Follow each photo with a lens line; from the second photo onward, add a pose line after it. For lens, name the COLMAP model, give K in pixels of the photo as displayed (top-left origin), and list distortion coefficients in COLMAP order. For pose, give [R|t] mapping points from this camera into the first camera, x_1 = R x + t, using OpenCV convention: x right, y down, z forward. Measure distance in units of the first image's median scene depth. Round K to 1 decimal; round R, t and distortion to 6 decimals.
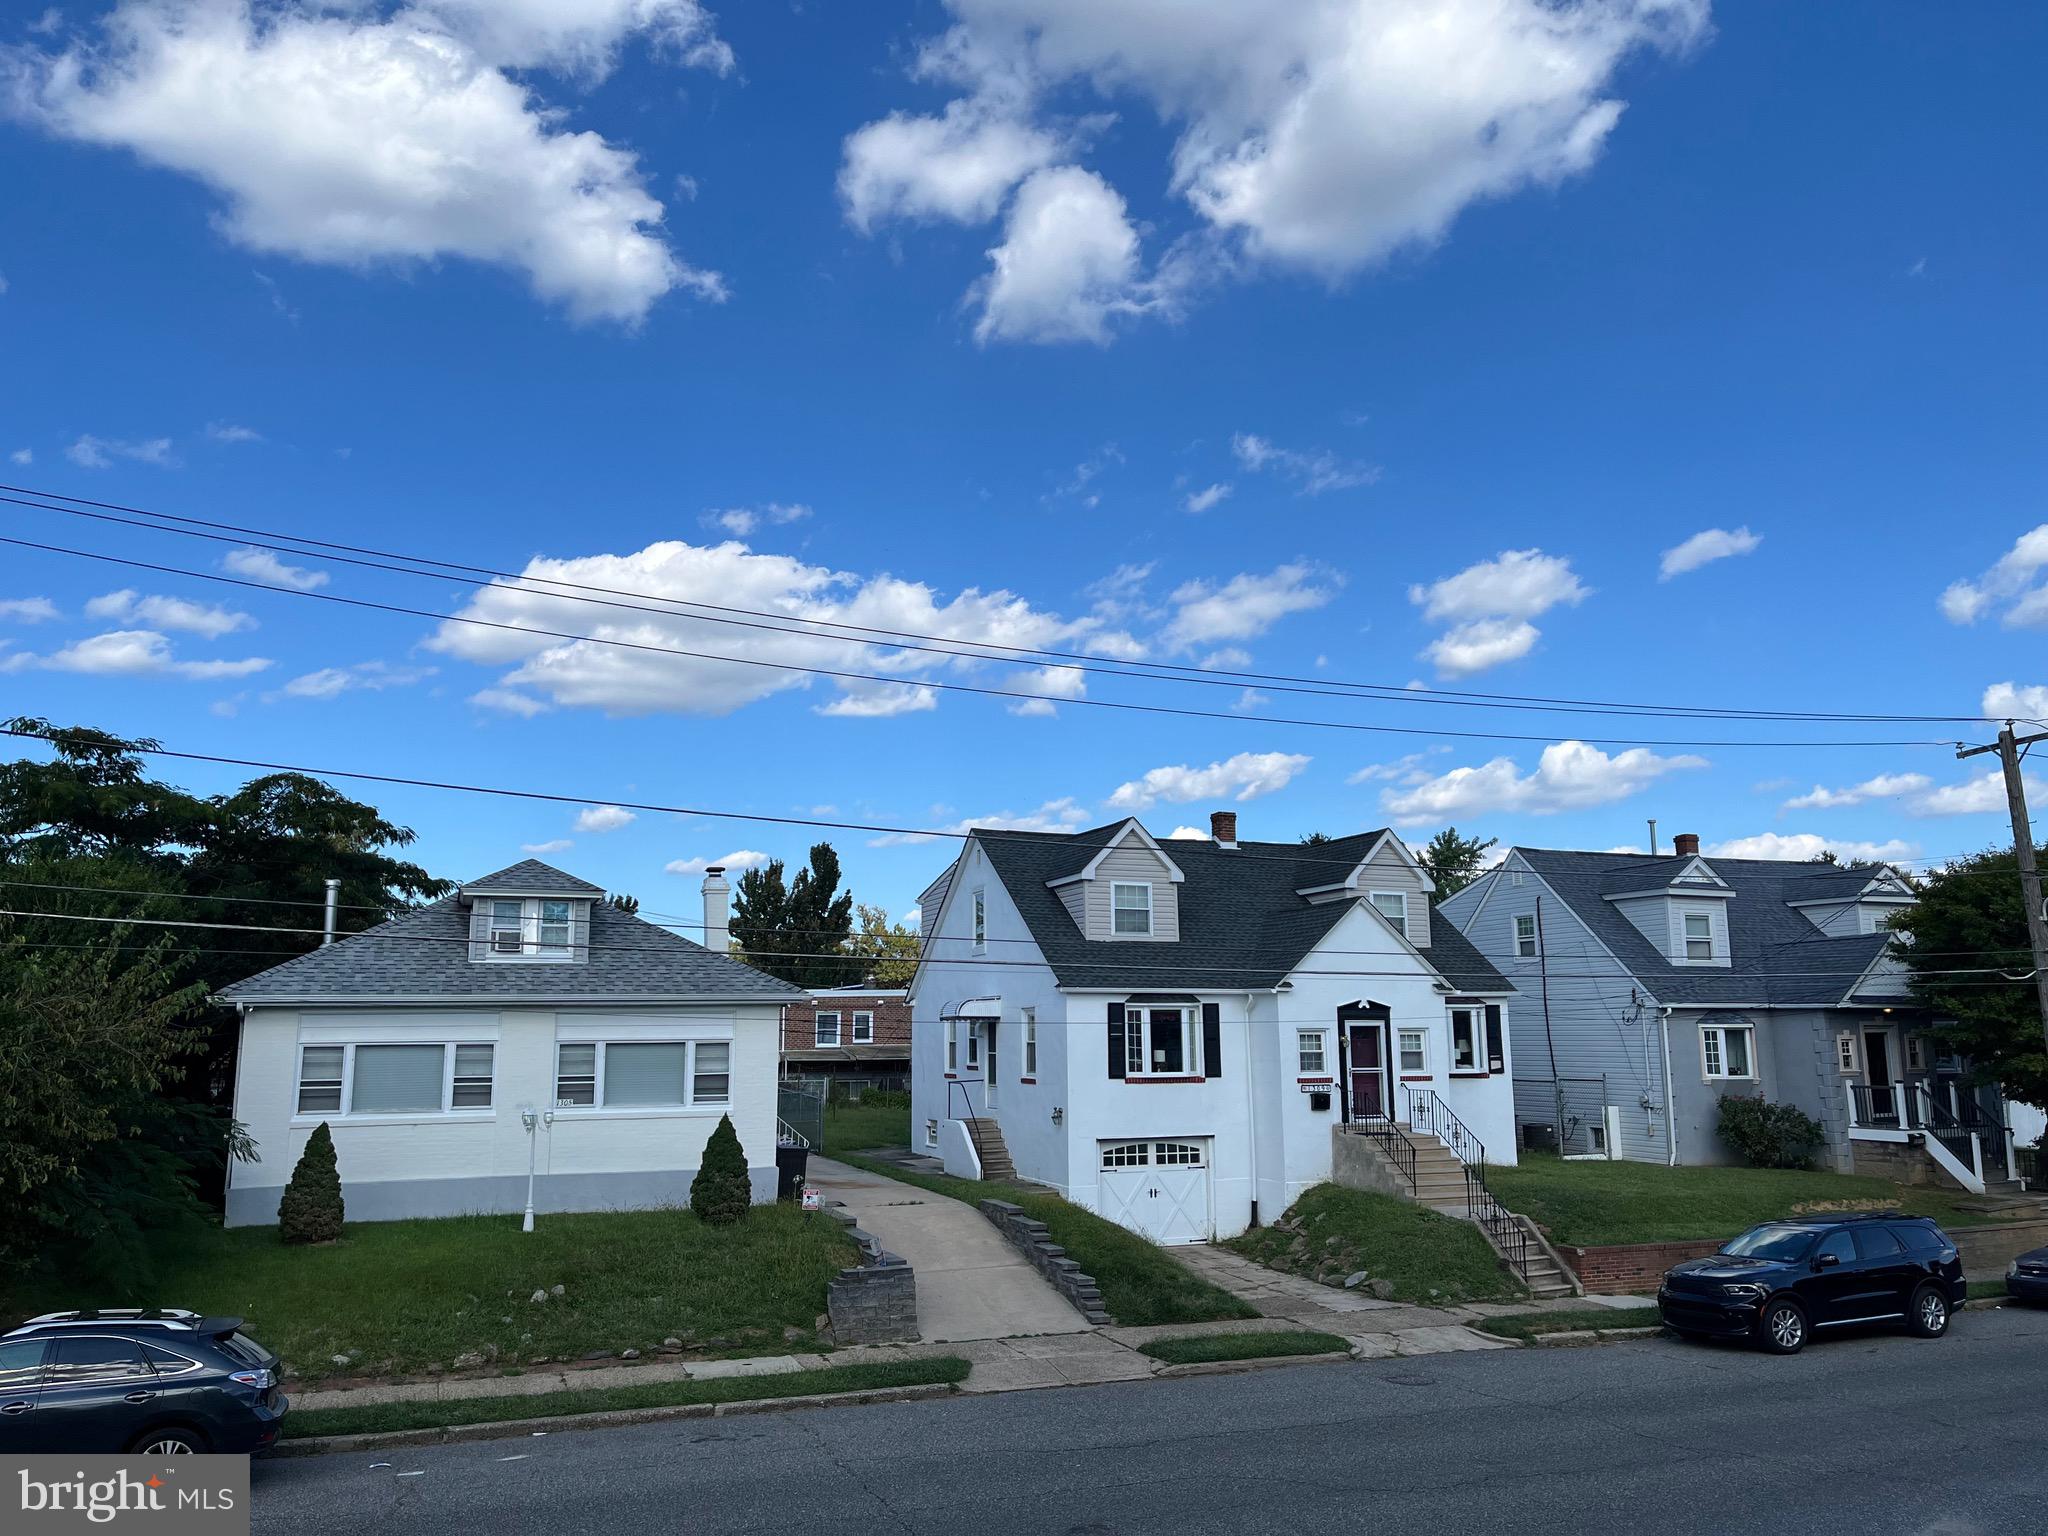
lens RADIAL K [[1555.1, 0, 1024.0], [0, 1555.1, 768.0], [0, 0, 1]] dist [0.084359, -0.113465]
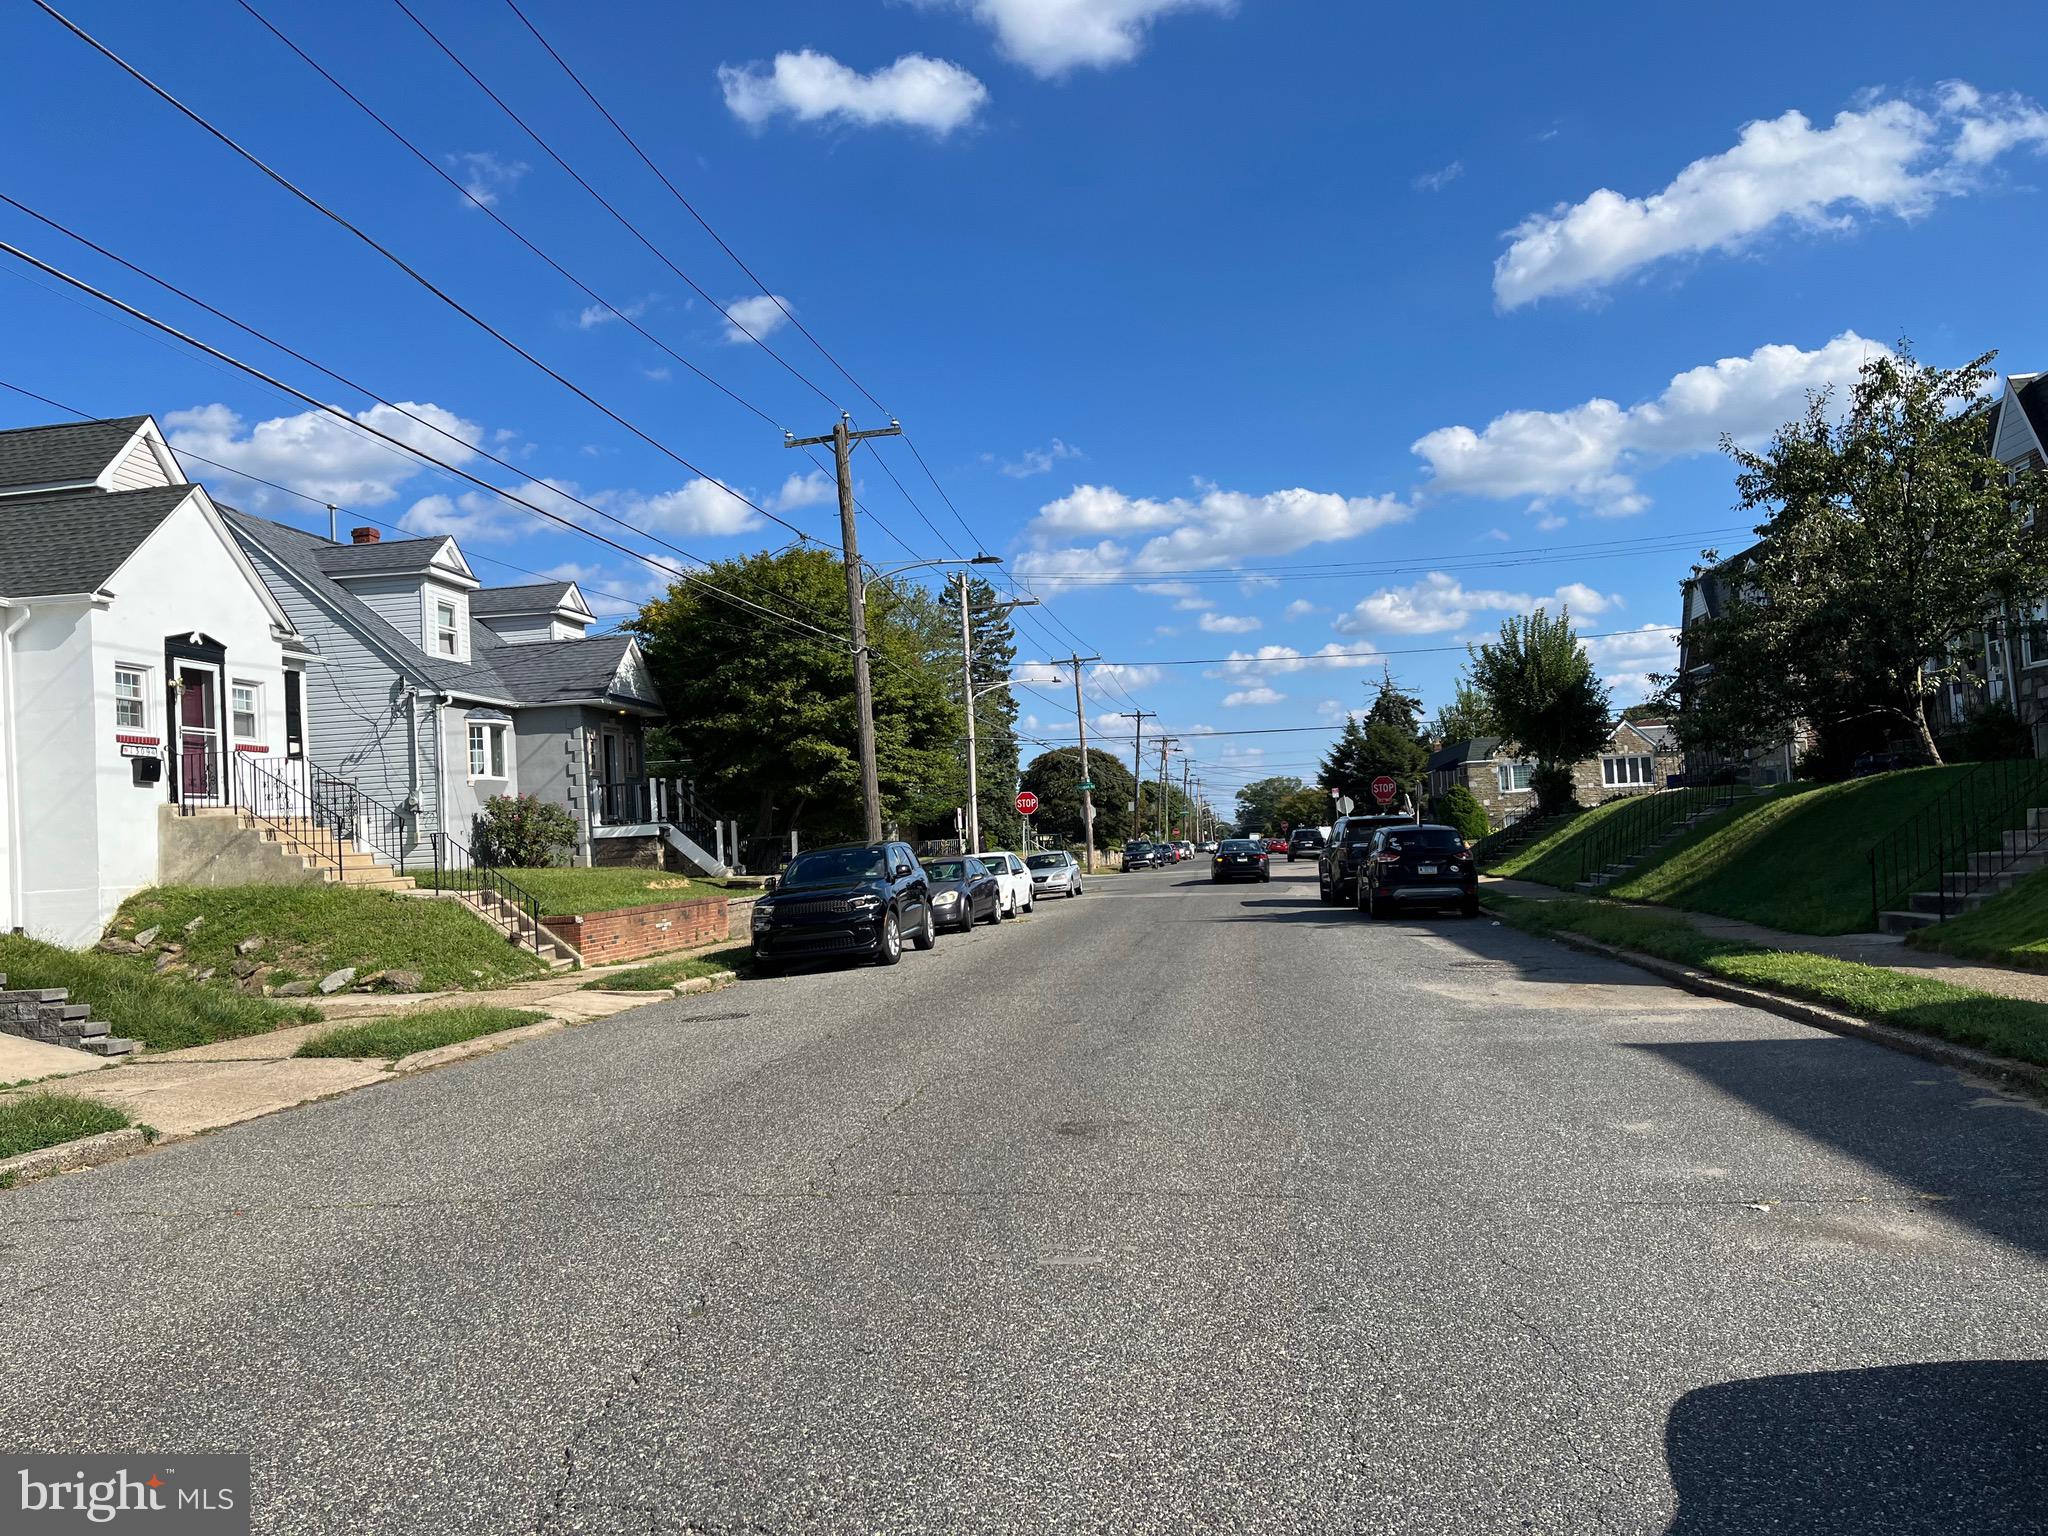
lens RADIAL K [[1555.1, 0, 1024.0], [0, 1555.1, 768.0], [0, 0, 1]] dist [0.084359, -0.113465]
pose [[0.488604, 0.022173, 0.872224, -0.210478], [-0.098231, 0.994719, 0.029740, 0.152550], [-0.866958, -0.100210, 0.488202, 0.341562]]
